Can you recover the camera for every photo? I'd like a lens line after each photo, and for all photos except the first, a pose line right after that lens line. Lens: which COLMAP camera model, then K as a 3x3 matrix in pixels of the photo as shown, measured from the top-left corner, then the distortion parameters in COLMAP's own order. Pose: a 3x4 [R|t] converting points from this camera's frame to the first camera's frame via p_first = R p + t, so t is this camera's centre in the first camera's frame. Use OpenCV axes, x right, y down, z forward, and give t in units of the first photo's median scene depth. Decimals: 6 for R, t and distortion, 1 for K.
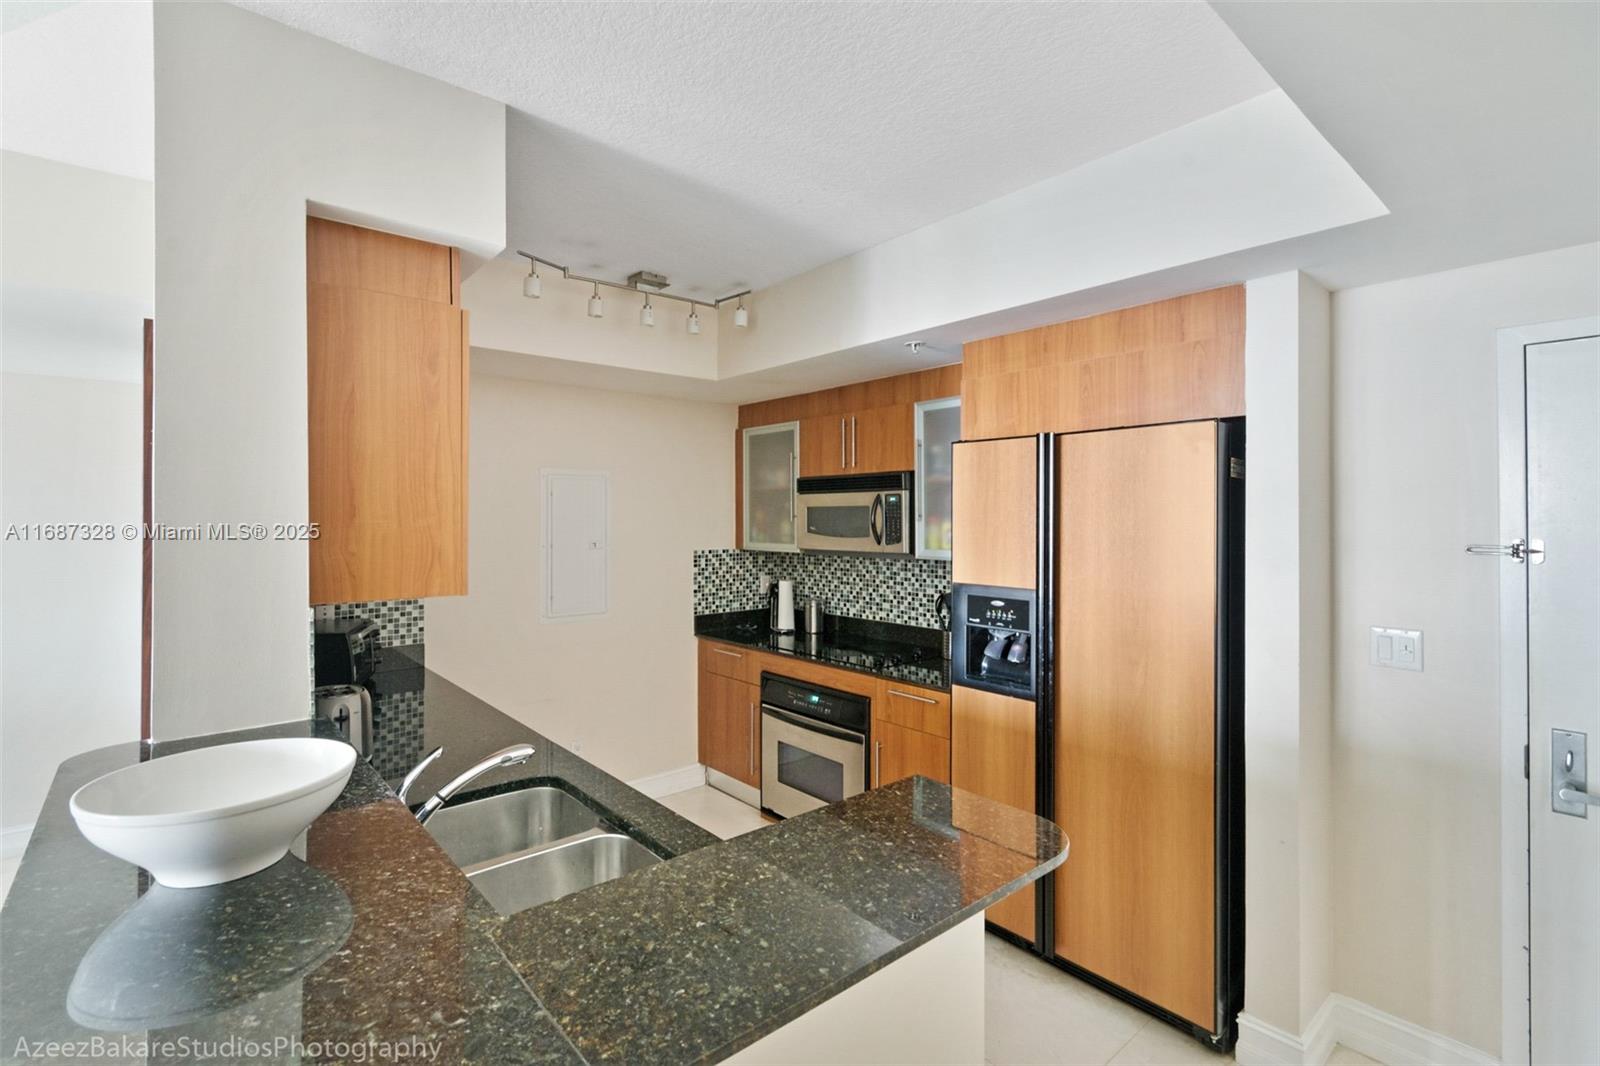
lens RADIAL K [[706.9, 0, 787.1], [0, 706.9, 528.3], [0, 0, 1]] dist [0.009111, -0.003593]
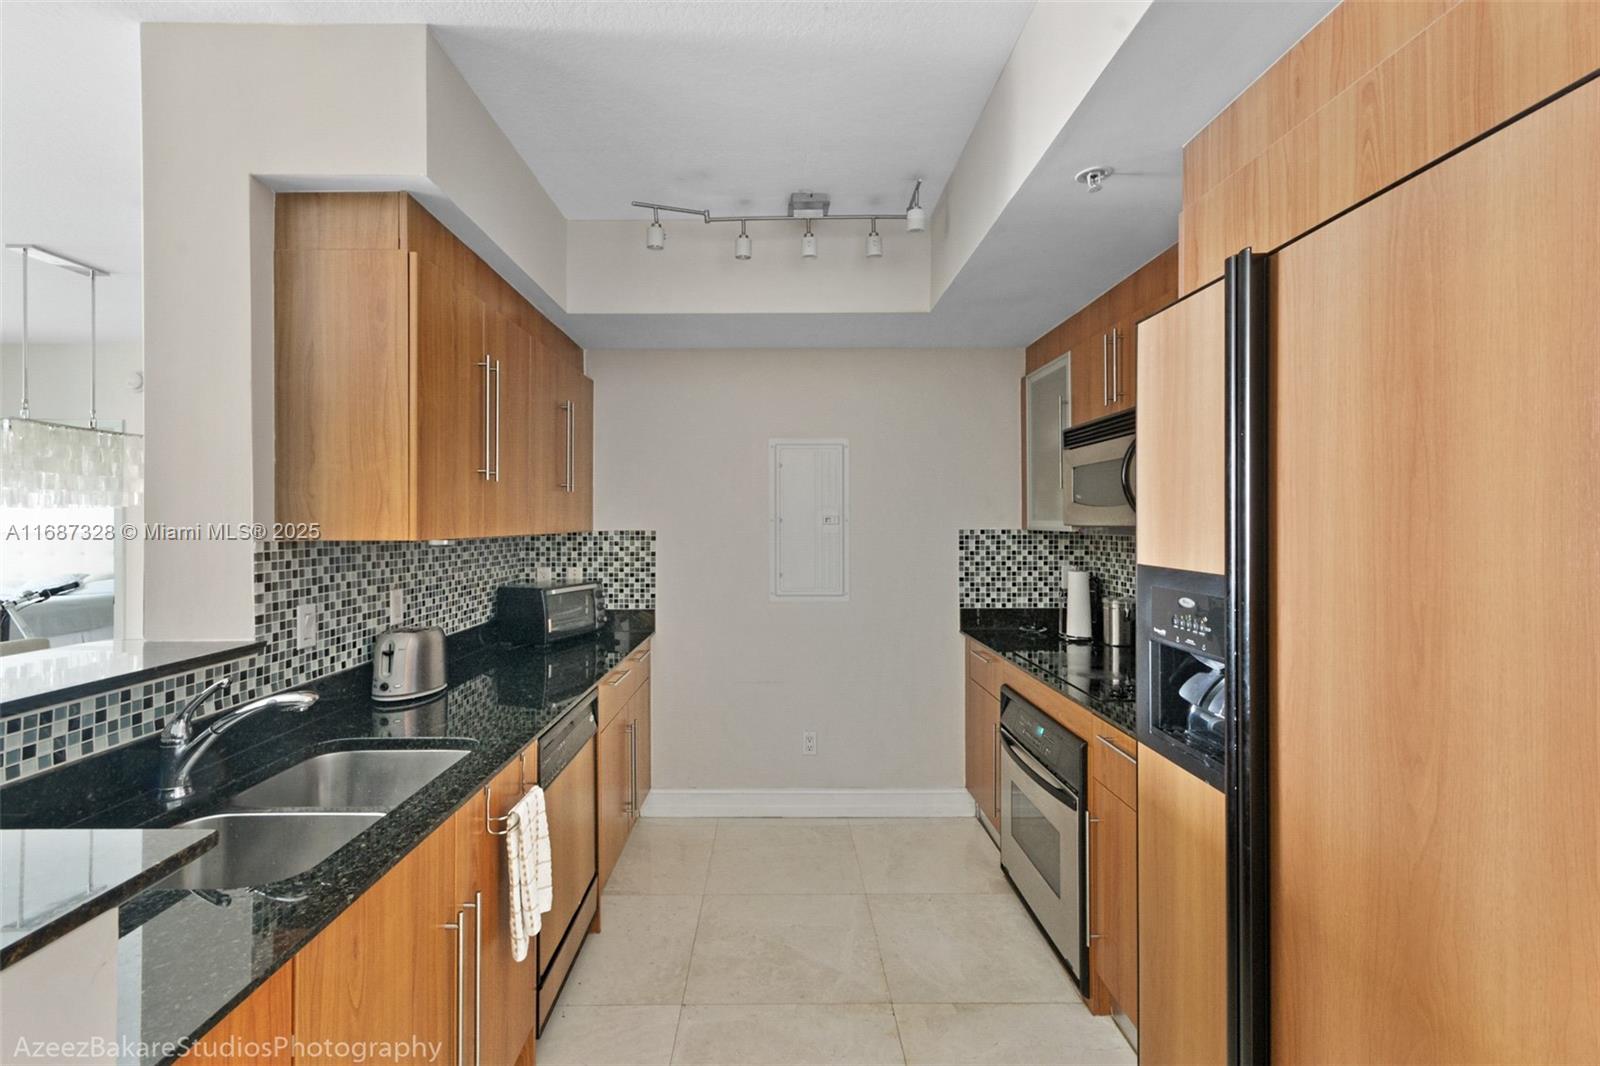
lens RADIAL K [[706.9, 0, 801.9], [0, 706.9, 527.0], [0, 0, 1]] dist [0.009111, -0.003593]
pose [[0.774539, 0.002182, -0.632522, 0.247934], [-0.005076, 0.999983, -0.002767, 0.031381], [0.632506, 0.005354, 0.774537, 0.242364]]
